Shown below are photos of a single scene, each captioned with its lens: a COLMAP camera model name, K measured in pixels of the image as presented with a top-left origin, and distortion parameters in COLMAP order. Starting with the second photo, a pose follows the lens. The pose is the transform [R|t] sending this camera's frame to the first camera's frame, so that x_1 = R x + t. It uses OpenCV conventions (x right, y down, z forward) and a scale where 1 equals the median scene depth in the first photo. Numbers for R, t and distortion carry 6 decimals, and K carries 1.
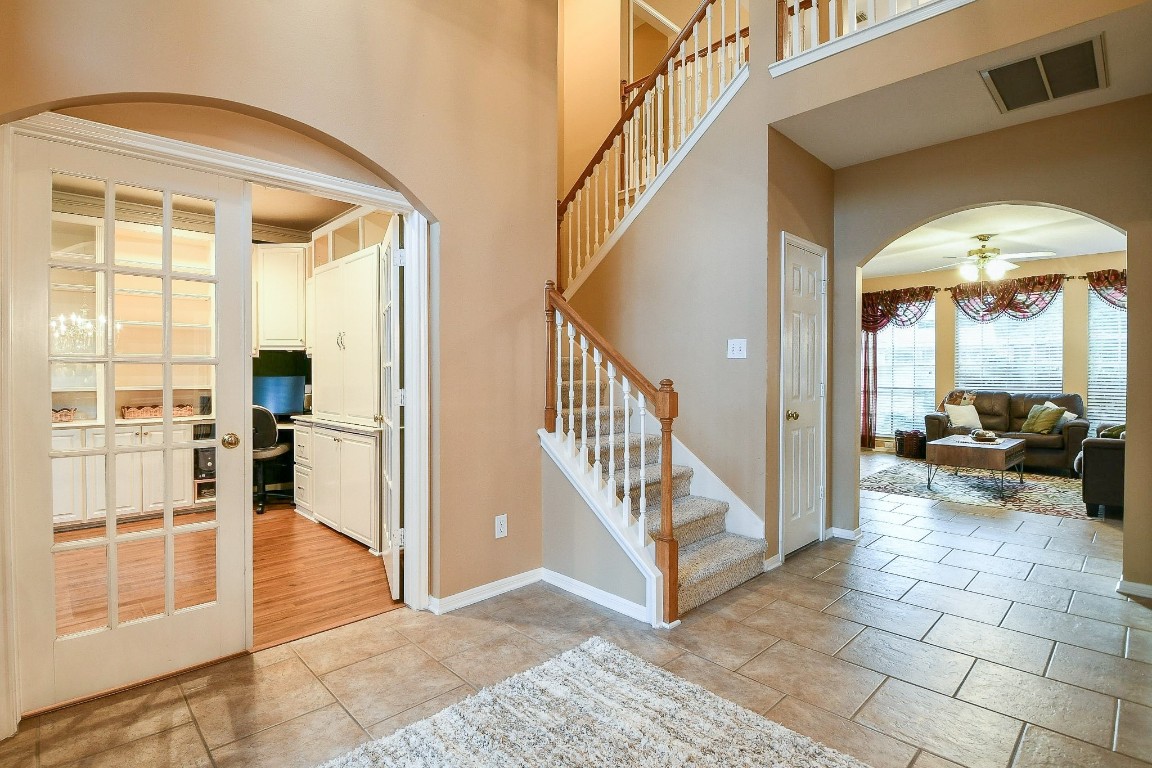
lens RADIAL K [[554.4, 0, 557.7], [0, 554.4, 381.3], [0, 0, 1]] dist [-0.003748, -0.001211]
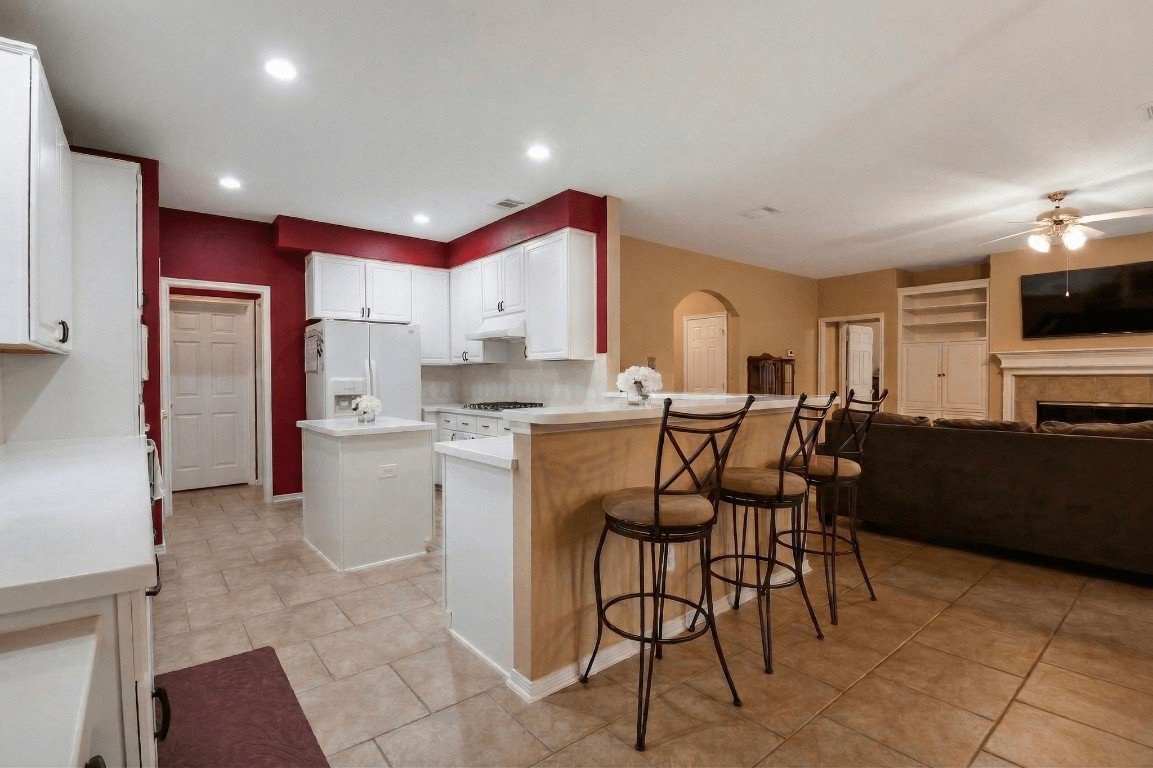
lens RADIAL K [[530.0, 0, 537.5], [0, 530.0, 382.6], [0, 0, 1]] dist [-0.002026, -0.000582]
pose [[-0.118355, 0.013035, -0.992886, 1.281054], [-0.010004, 0.999847, 0.014319, -0.007614], [0.992921, 0.011627, -0.118206, 0.314773]]
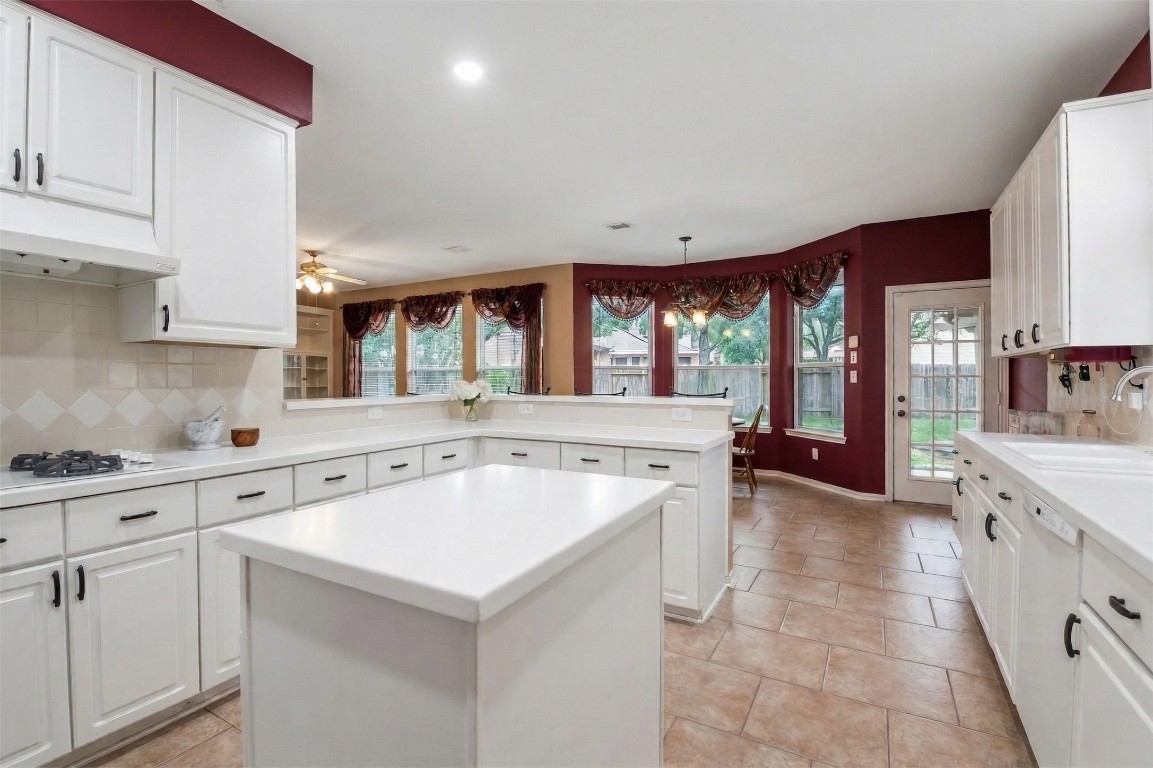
lens RADIAL K [[554.8, 0, 558.2], [0, 554.8, 381.3], [0, 0, 1]] dist [-0.003748, -0.001211]
pose [[0.960063, -0.010249, 0.279595, 0.752835], [0.014222, 0.999825, -0.012185, 0.004310], [-0.279421, 0.015675, 0.960041, -0.116772]]
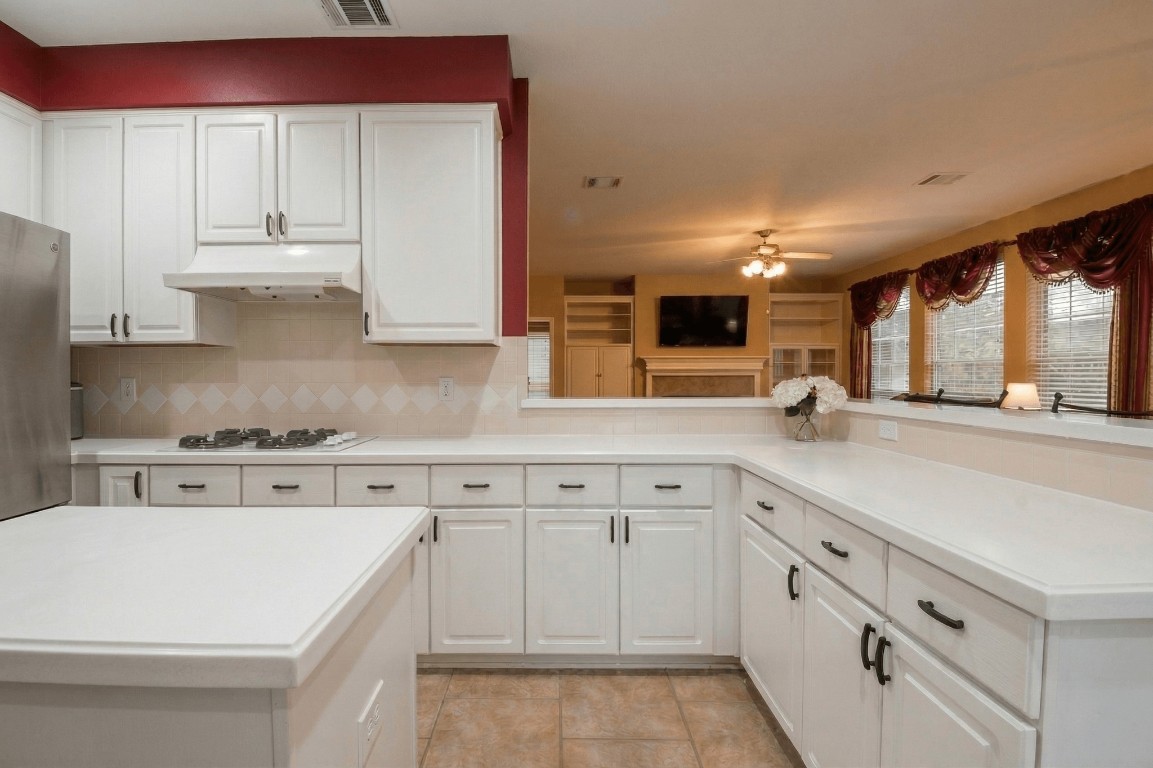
lens RADIAL K [[533.0, 0, 542.0], [0, 533.0, 389.7], [0, 0, 1]] dist [0.000016, -0.000285]
pose [[0.698293, 0.016528, -0.715622, 0.951731], [-0.009115, 0.999858, 0.014199, -0.000173], [0.715754, -0.003392, 0.698344, 0.070072]]
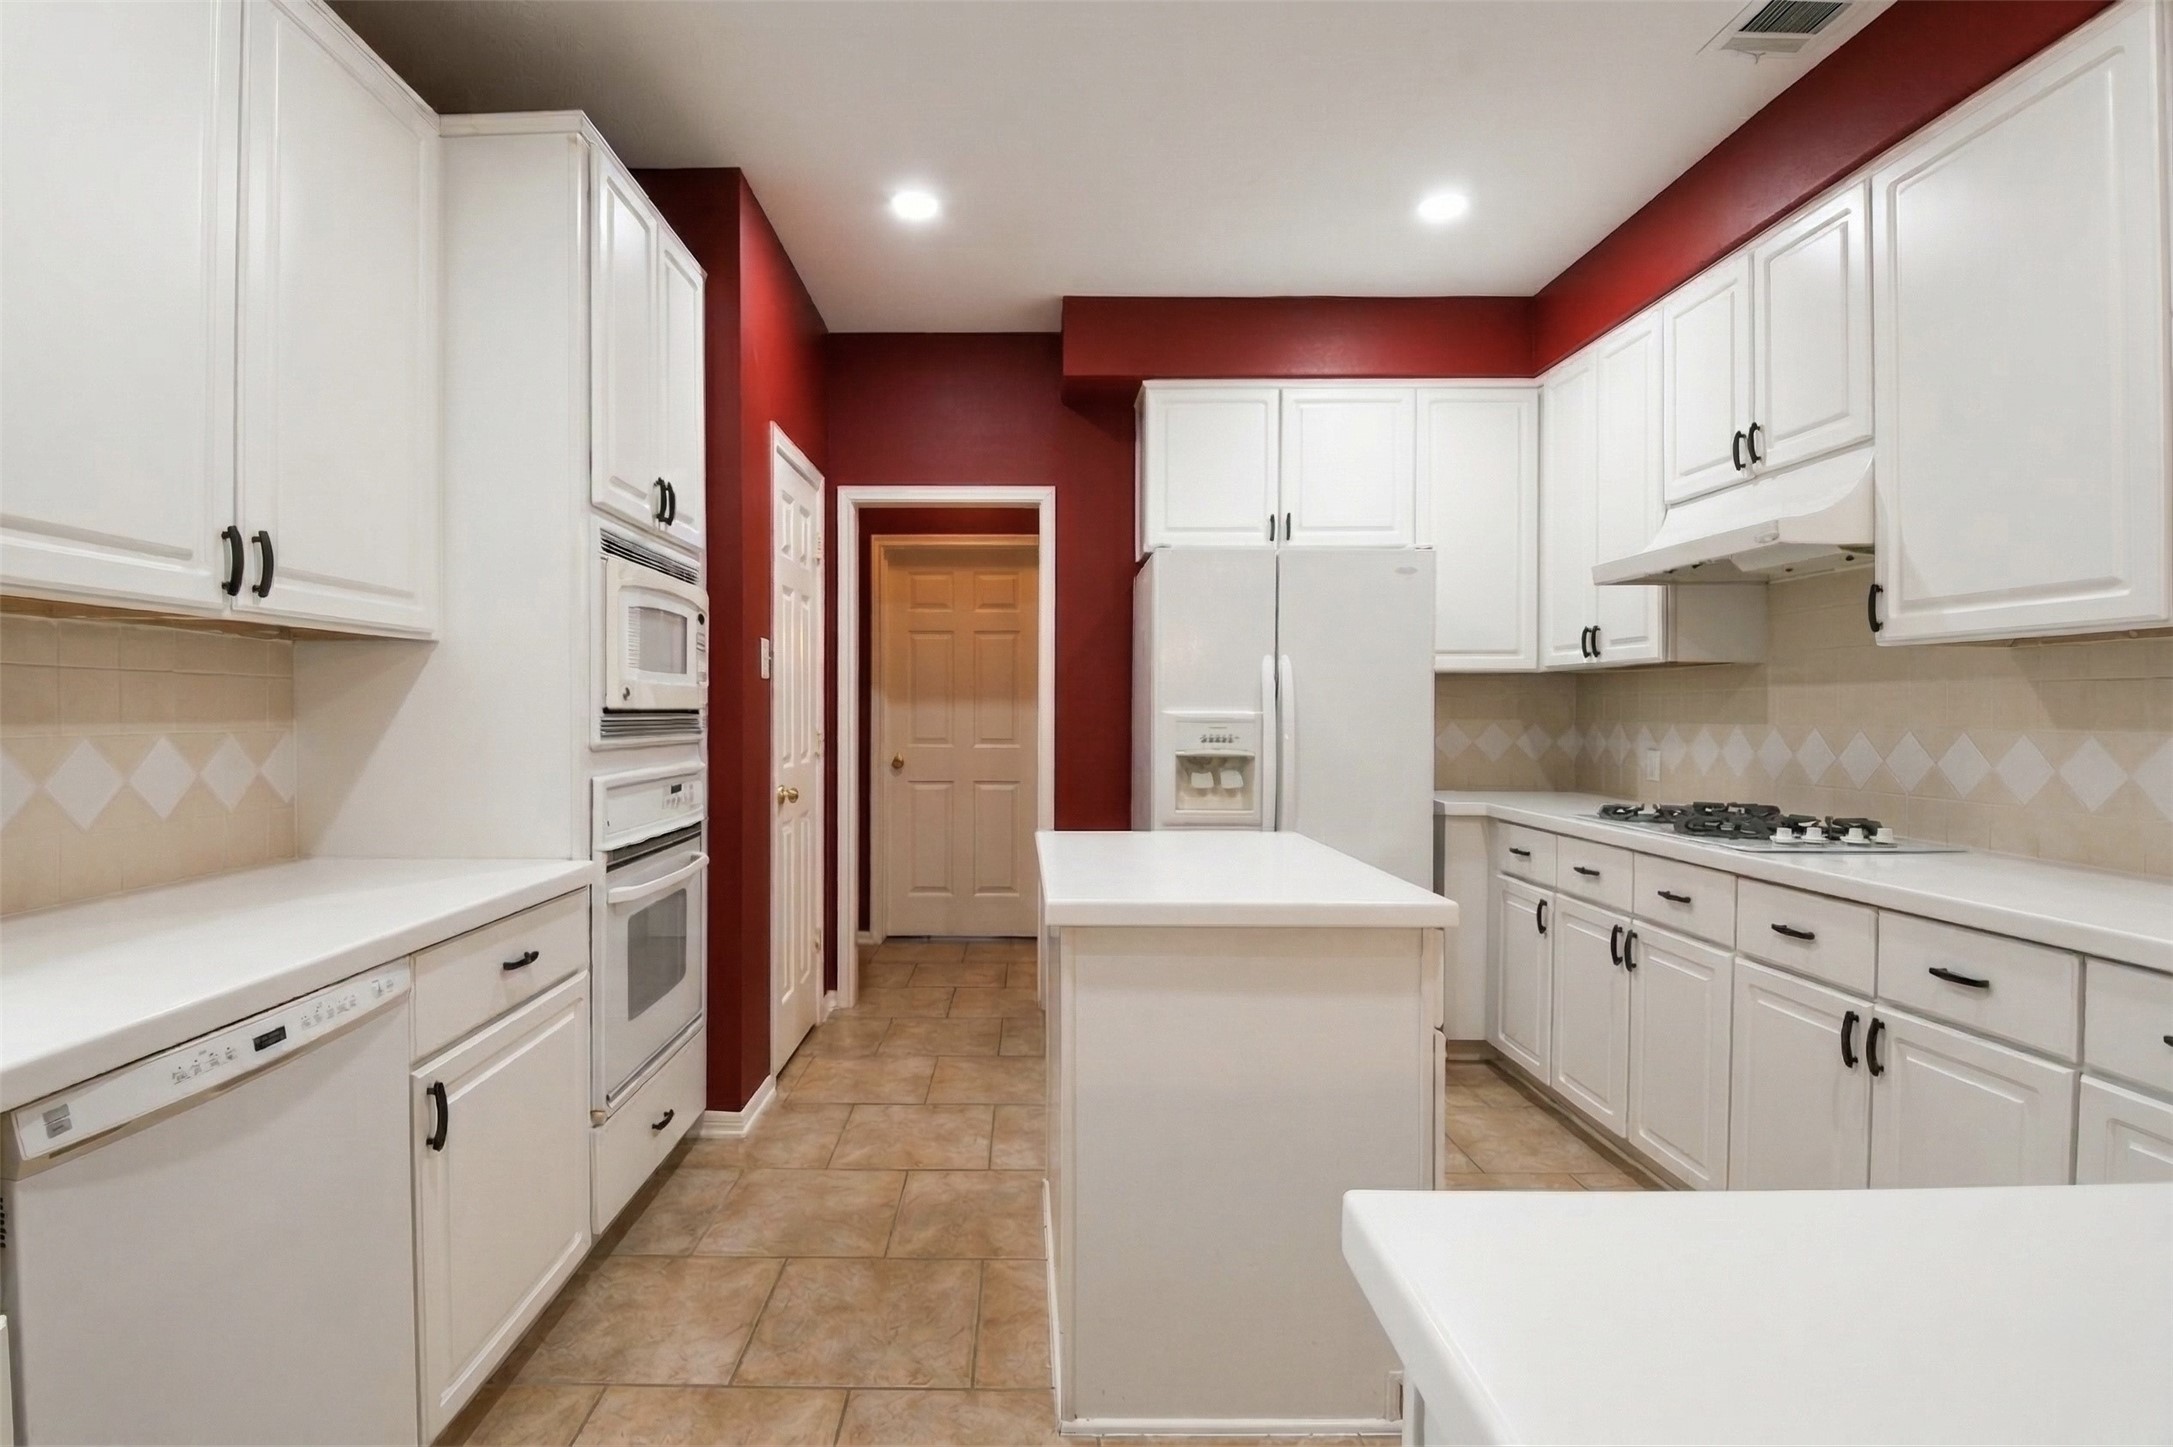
lens RADIAL K [[998.9, 0, 1013.0], [0, 998.9, 720.9], [0, 0, 1]] dist [-0.002026, -0.000582]
pose [[-0.692508, 0.003993, -0.721399, 1.031593], [-0.014829, 0.999695, 0.019768, -0.003127], [0.721257, 0.024387, -0.692238, 0.243000]]
